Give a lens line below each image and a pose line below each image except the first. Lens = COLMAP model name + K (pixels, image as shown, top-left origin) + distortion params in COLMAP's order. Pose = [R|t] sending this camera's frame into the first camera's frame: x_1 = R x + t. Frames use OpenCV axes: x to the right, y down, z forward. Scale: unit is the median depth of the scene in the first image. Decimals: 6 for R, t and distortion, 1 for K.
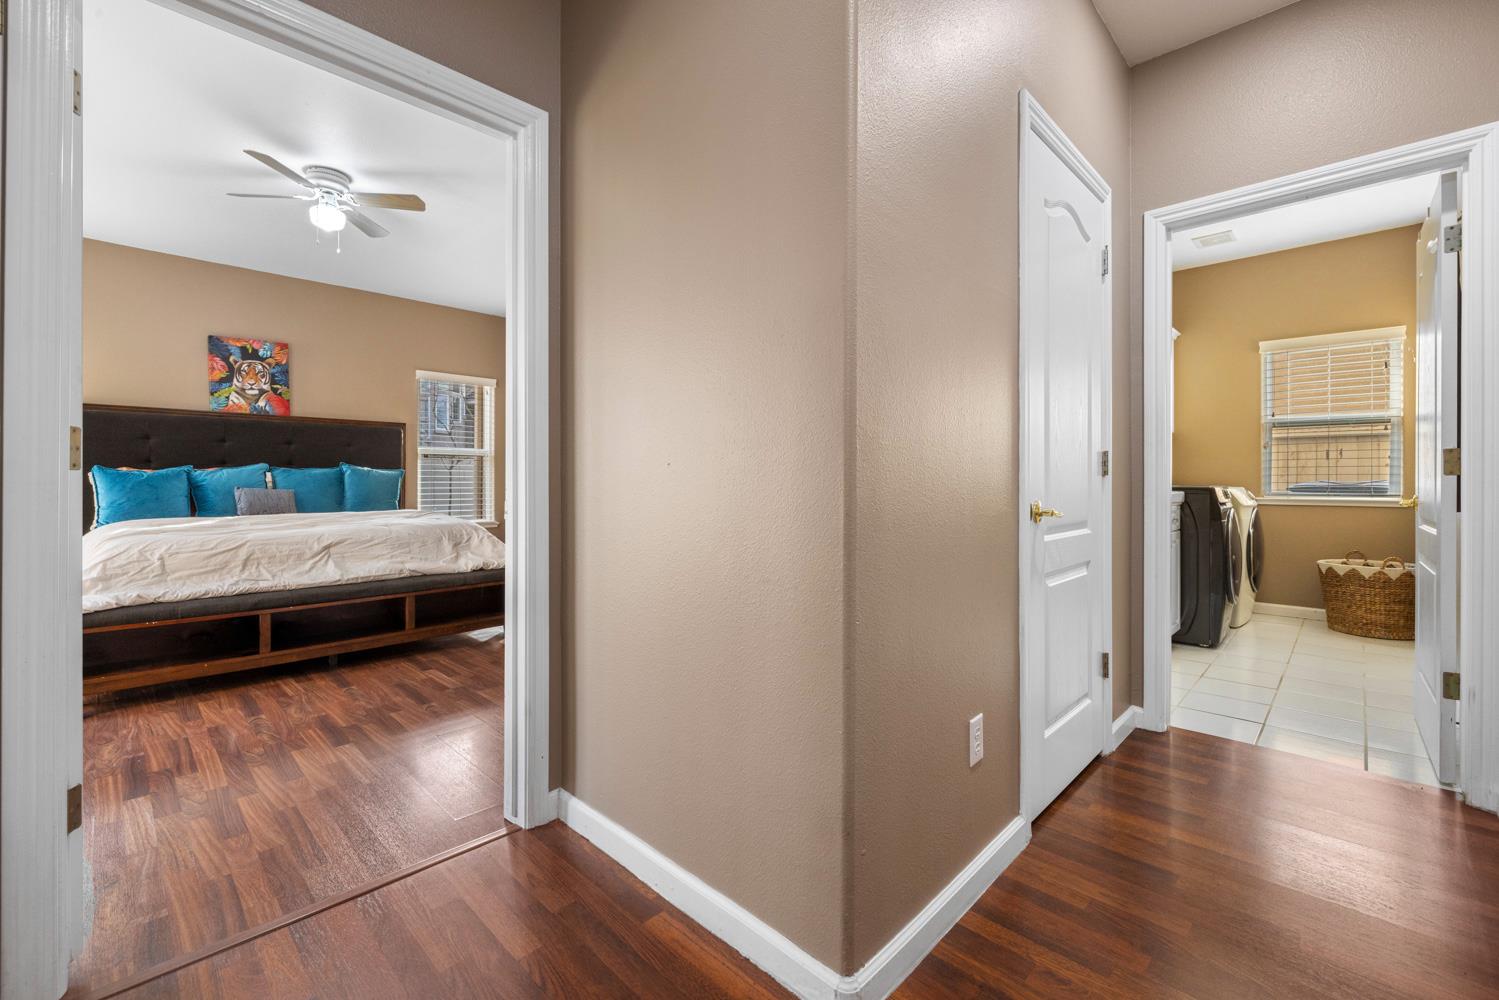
lens RADIAL K [[635.1, 0, 754.9], [0, 635.1, 477.4], [0, 0, 1]] dist [0.002501, 0.000204]
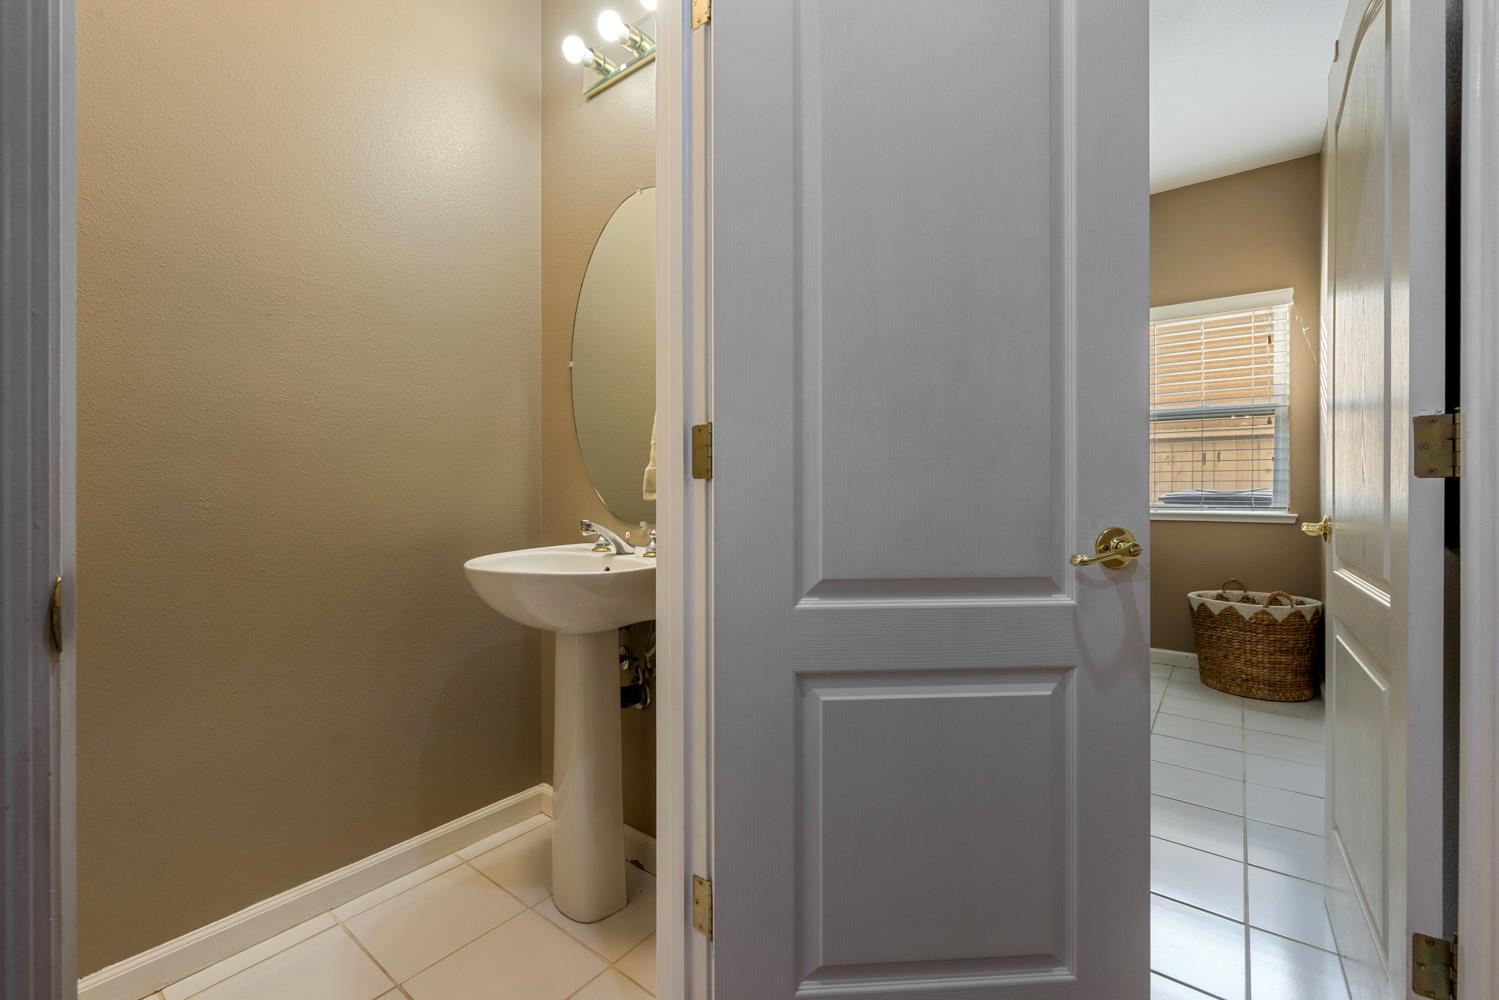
lens RADIAL K [[635.1, 0, 748.9], [0, 635.1, 486.9], [0, 0, 1]] dist [0.002501, 0.000204]
pose [[0.994593, -0.000672, 0.103851, 0.281589], [0.000498, 0.999998, 0.001706, 0.000906], [-0.103852, -0.001645, 0.994591, 0.296396]]
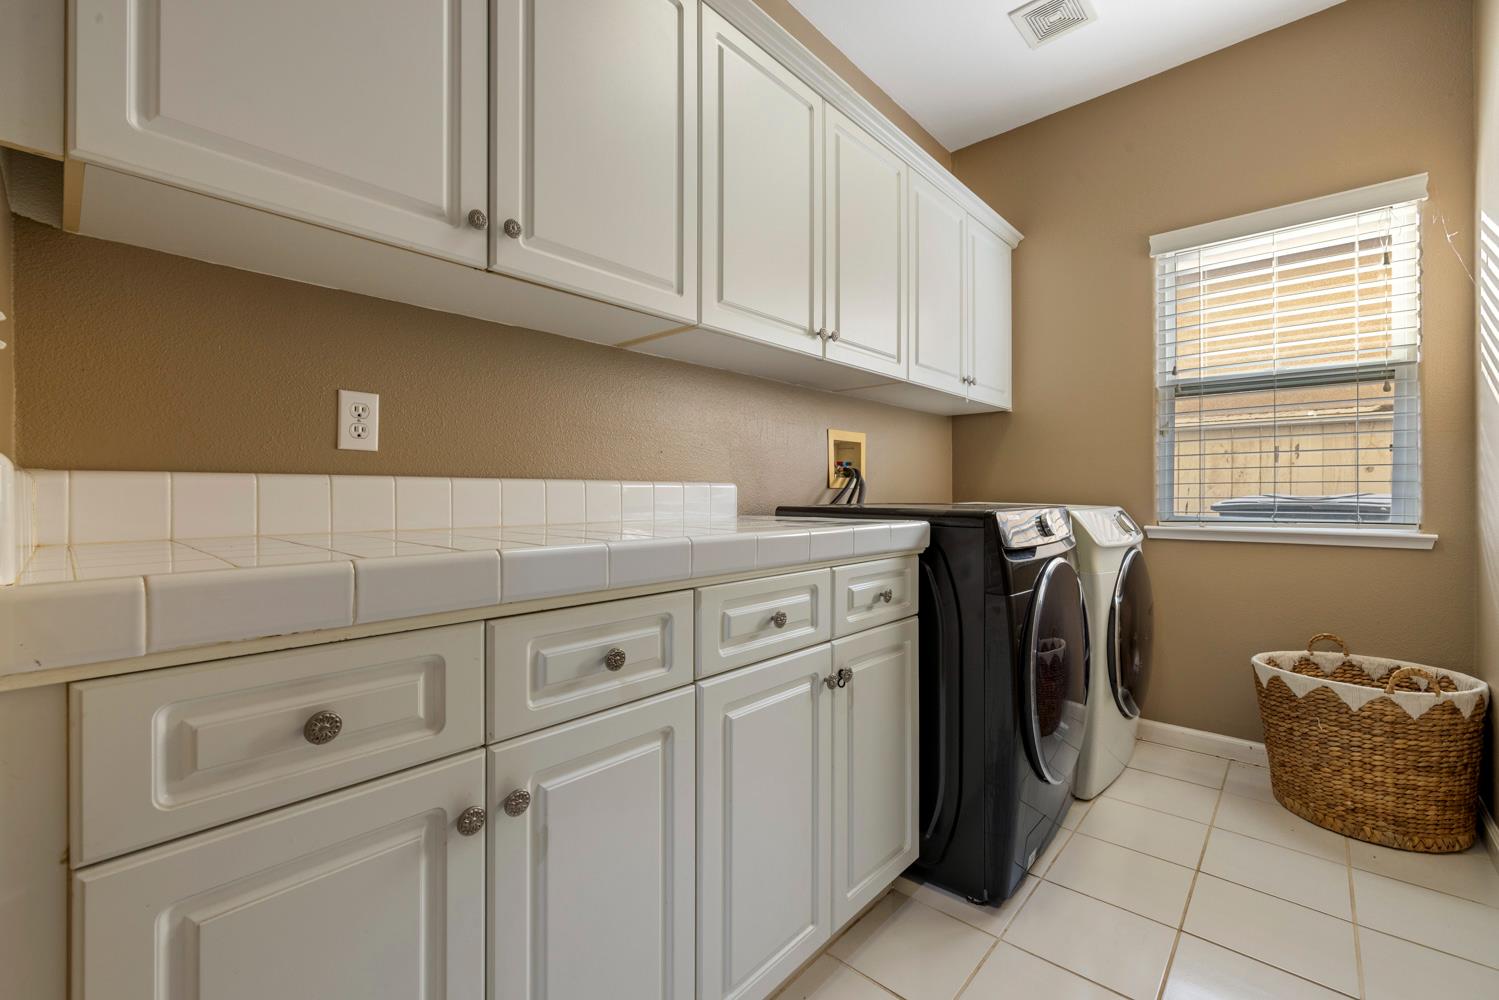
lens RADIAL K [[635.1, 0, 752.5], [0, 635.1, 490.4], [0, 0, 1]] dist [0.002501, 0.000204]
pose [[0.999288, -0.001006, 0.037728, 0.484484], [0.001038, 0.999999, -0.000835, 0.002178], [-0.037727, 0.000874, 0.999288, 0.528406]]
